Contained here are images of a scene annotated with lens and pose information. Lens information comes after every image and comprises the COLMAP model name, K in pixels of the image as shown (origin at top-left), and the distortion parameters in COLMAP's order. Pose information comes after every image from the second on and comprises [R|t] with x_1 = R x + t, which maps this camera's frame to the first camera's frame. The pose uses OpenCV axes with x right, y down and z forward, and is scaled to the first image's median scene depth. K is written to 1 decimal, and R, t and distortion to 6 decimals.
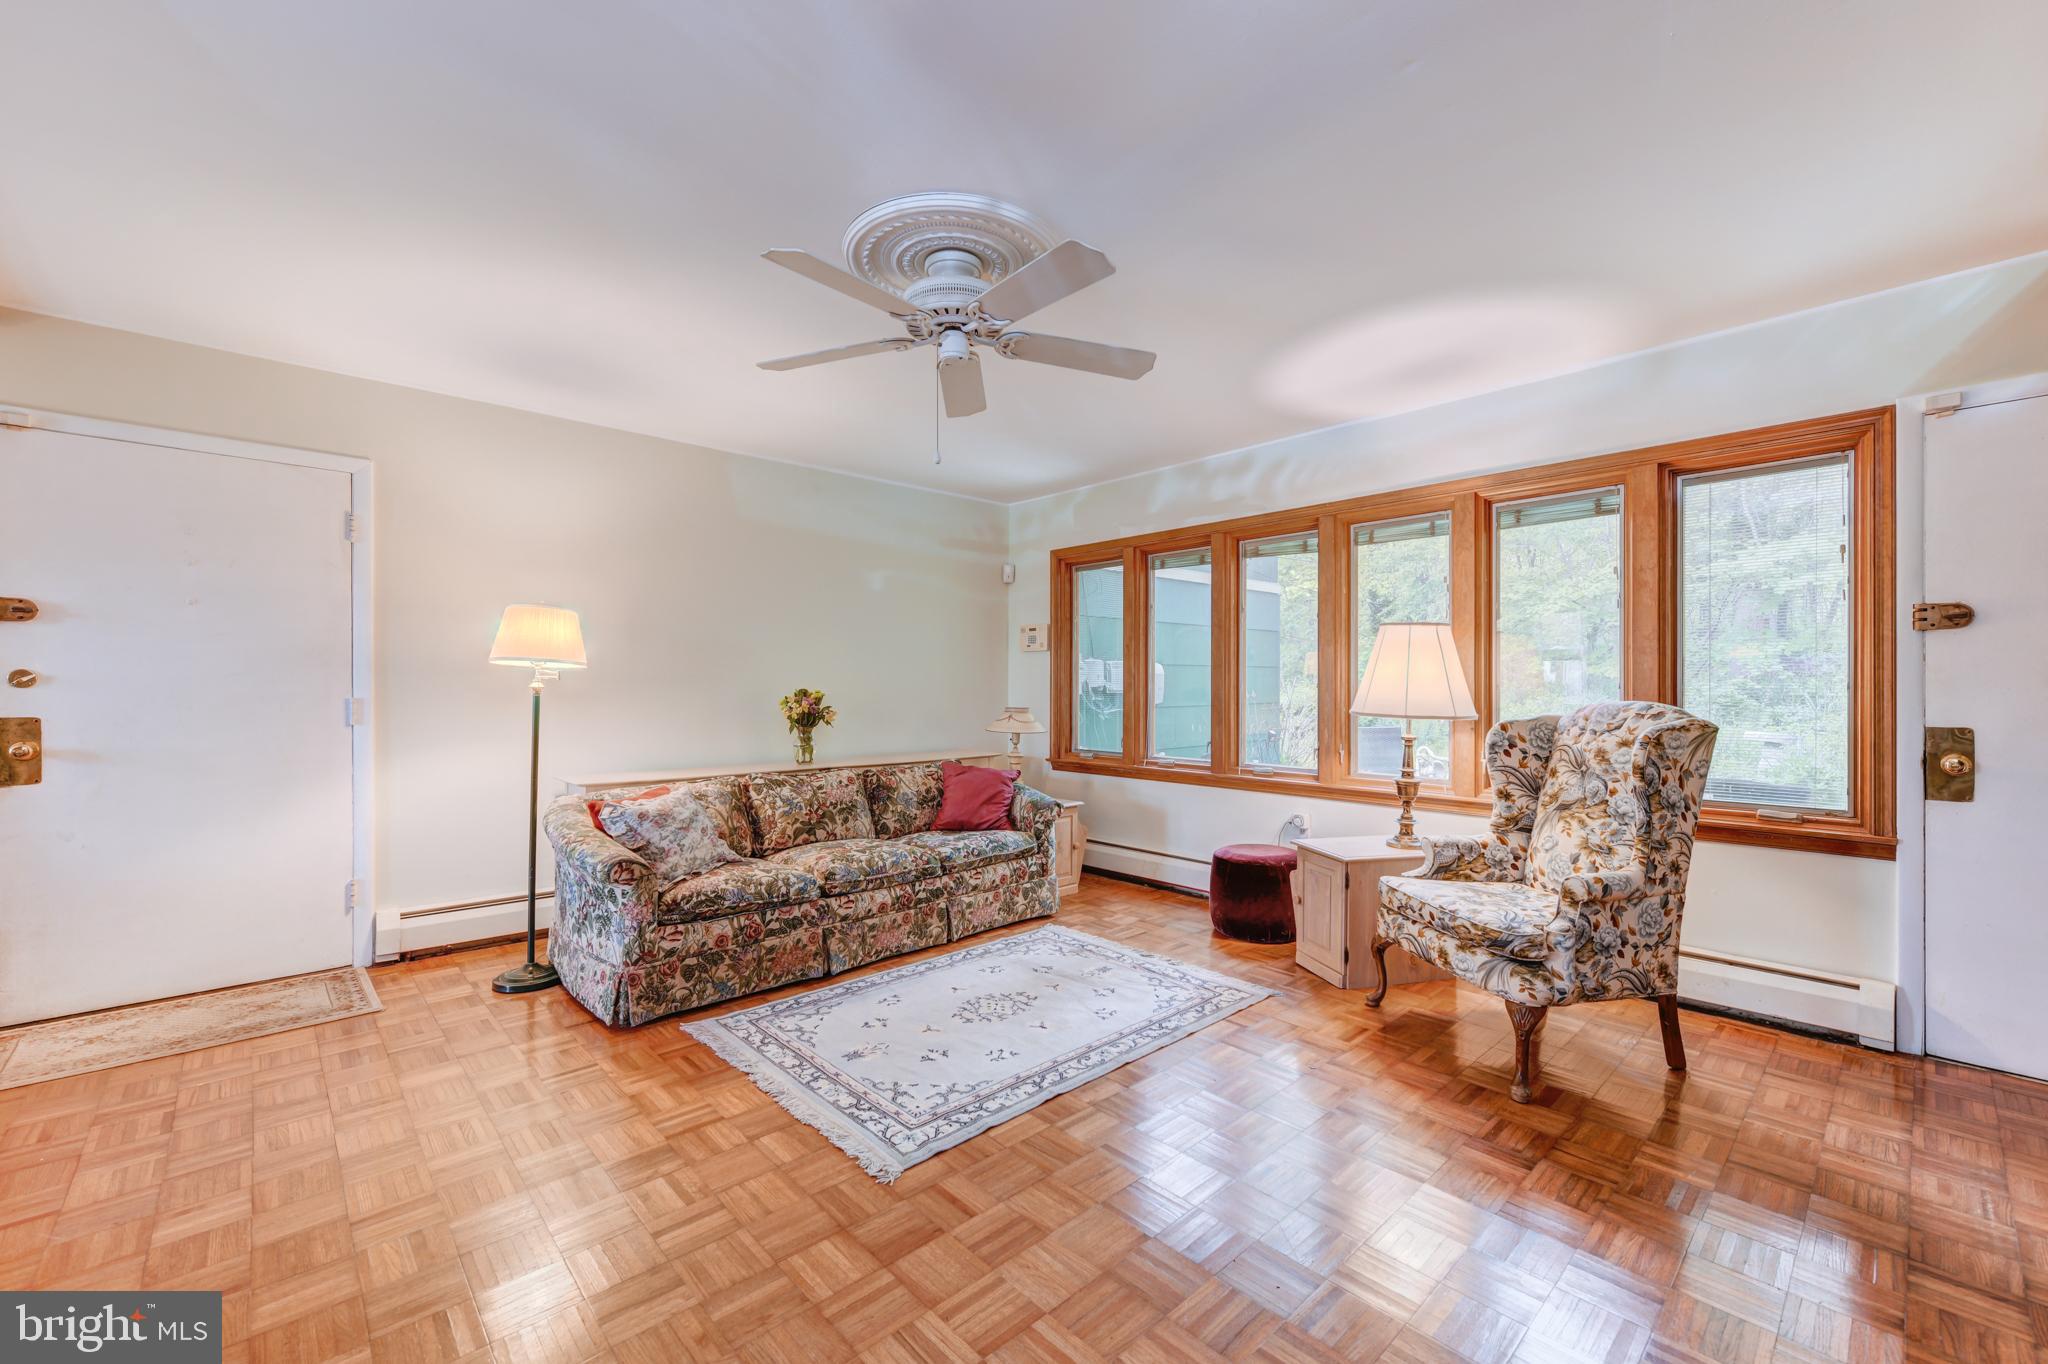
lens RADIAL K [[812.6, 0, 987.8], [0, 812.6, 685.2], [0, 0, 1]] dist [0.010424, -0.000029]
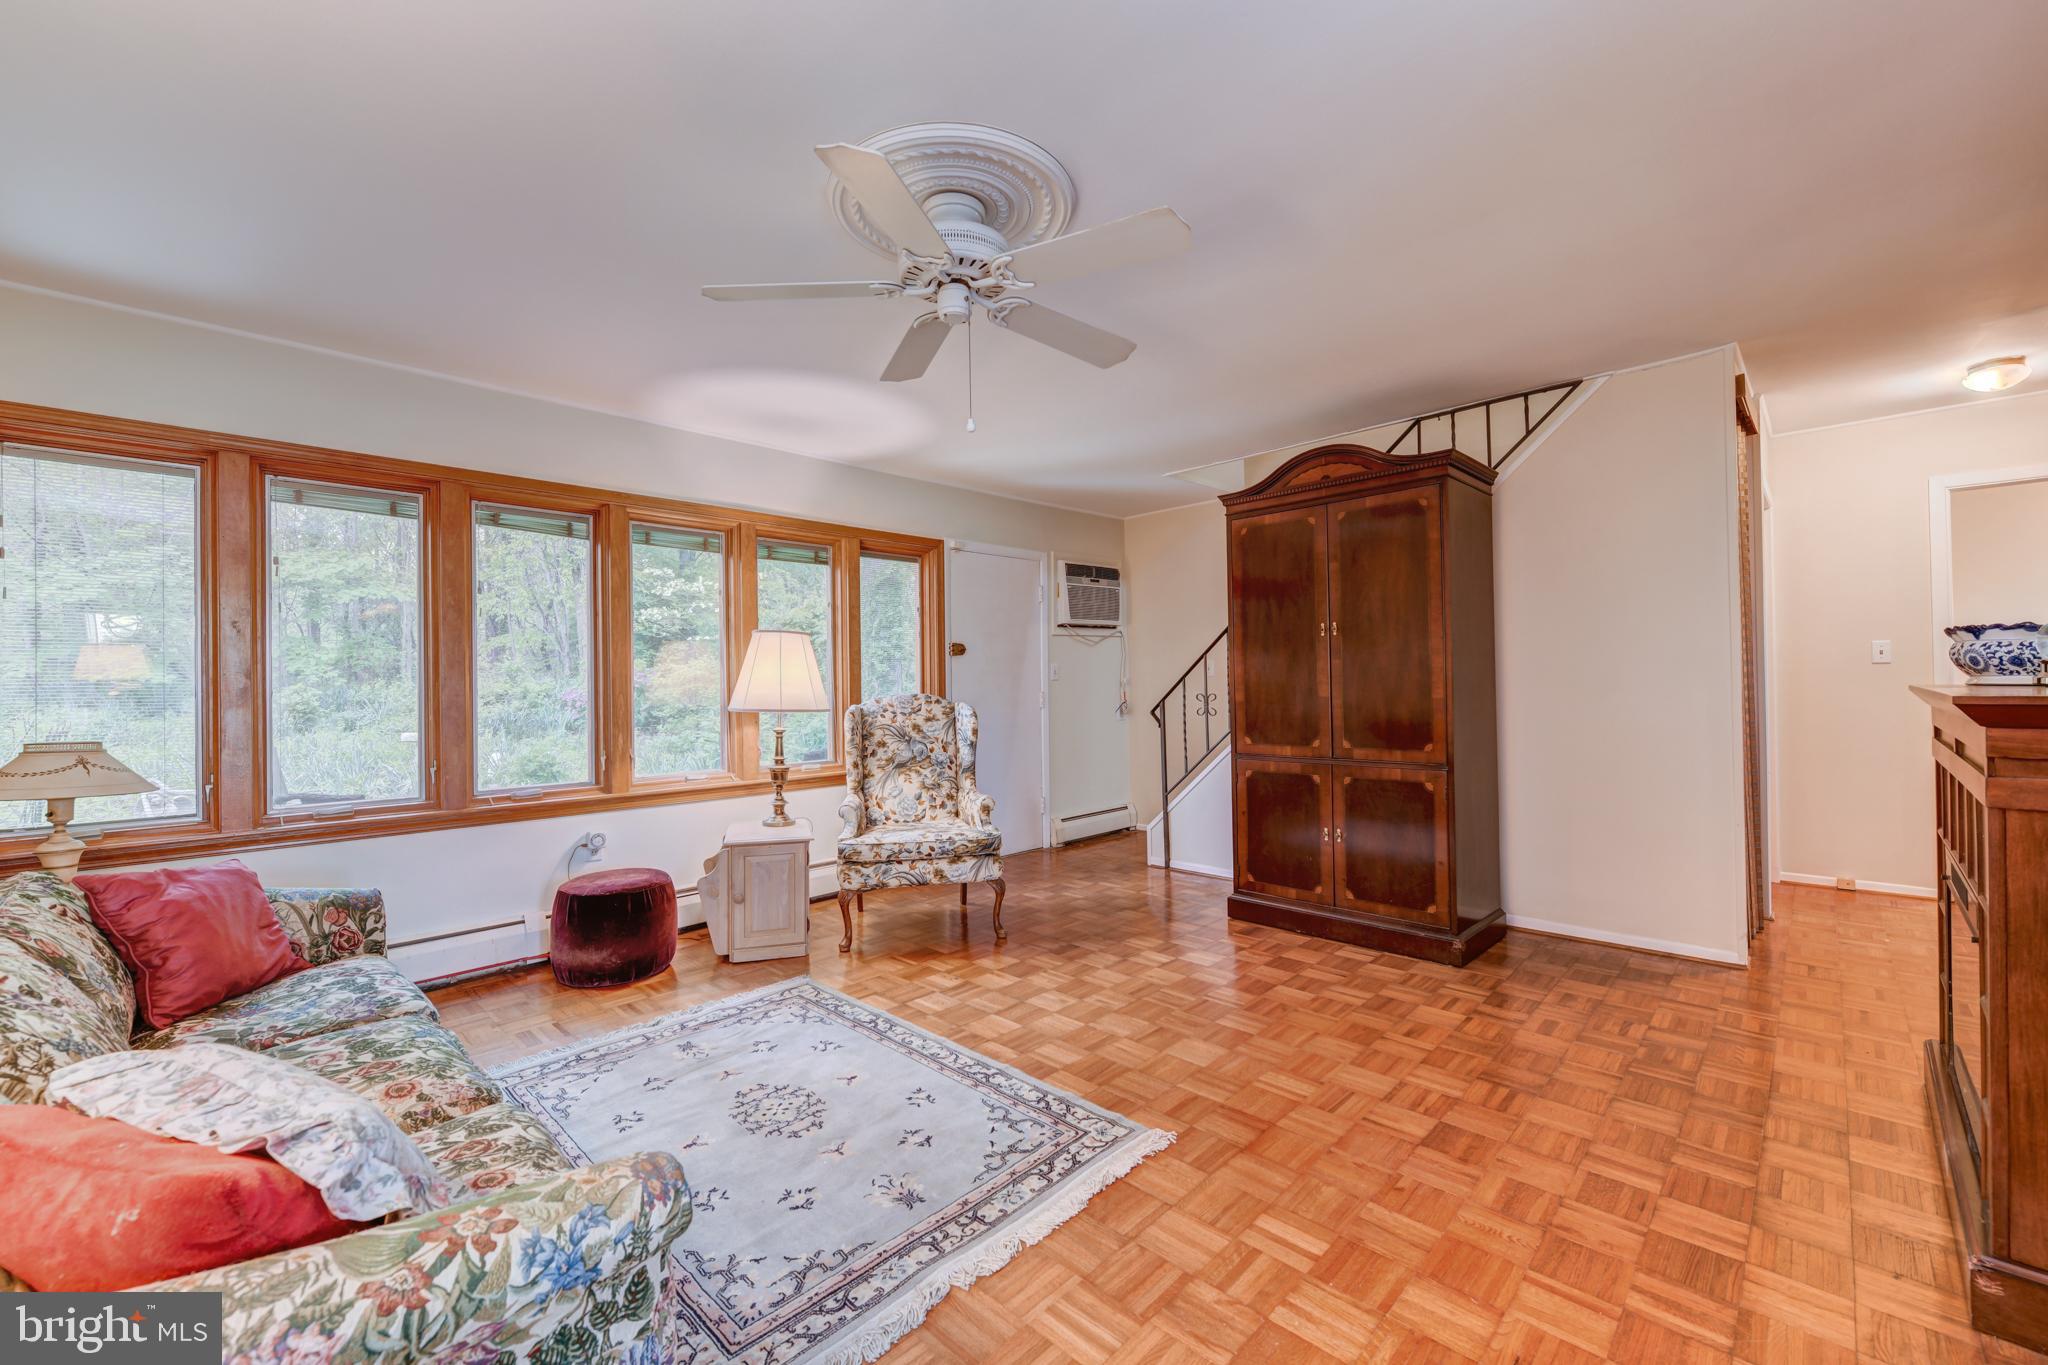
lens RADIAL K [[831.8, 0, 1057.6], [0, 831.8, 676.3], [0, 0, 1]] dist [-0.001784, -0.001809]
pose [[-0.092187, 0.012591, 0.995662, -0.839298], [0.015554, 0.999816, -0.011203, 0.008835], [-0.995620, 0.014454, -0.092366, 0.865812]]
